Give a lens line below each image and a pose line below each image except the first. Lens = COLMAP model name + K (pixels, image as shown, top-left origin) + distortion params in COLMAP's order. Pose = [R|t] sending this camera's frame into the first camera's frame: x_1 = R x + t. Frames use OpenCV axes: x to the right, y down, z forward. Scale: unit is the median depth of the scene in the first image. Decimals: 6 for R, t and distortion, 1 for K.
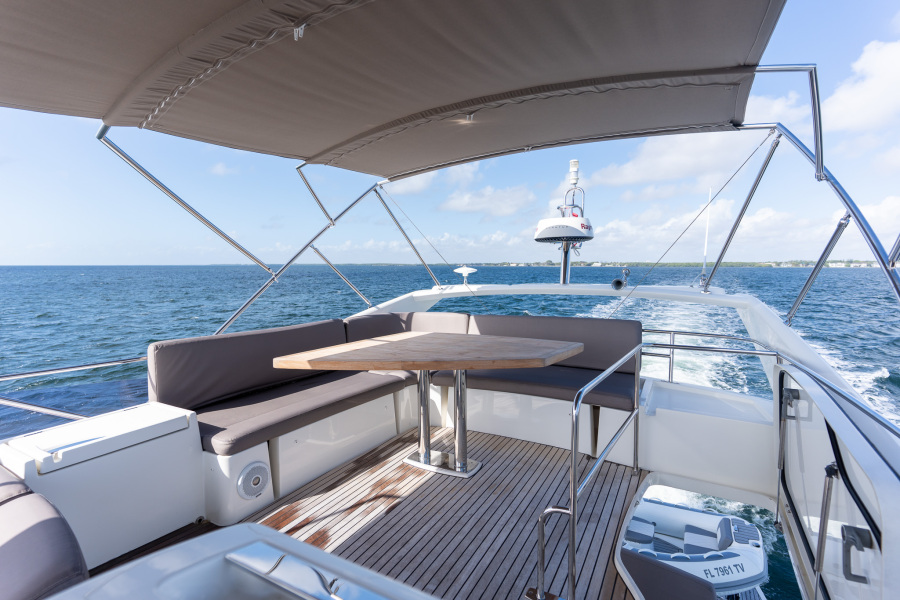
lens RADIAL K [[437.3, 0, 440.1], [0, 437.3, 299.0], [0, 0, 1]] dist [0.004066, 0.000687]
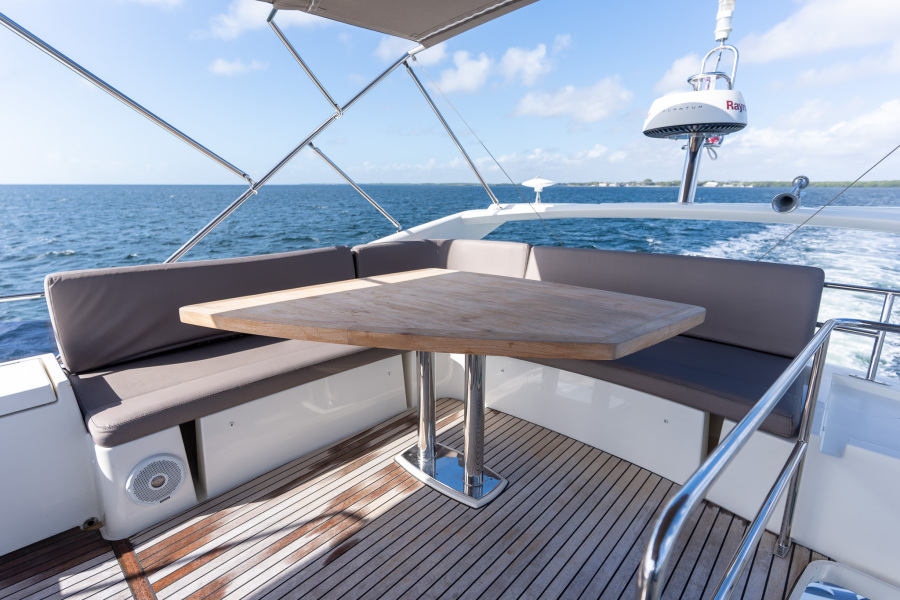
lens RADIAL K [[437.3, 0, 440.1], [0, 437.3, 299.0], [0, 0, 1]] dist [0.004066, 0.000687]
pose [[0.972607, 0.060550, -0.224430, 0.113154], [-0.020939, 0.984375, 0.174835, 0.000198], [0.231510, -0.165346, 0.958678, 0.358693]]
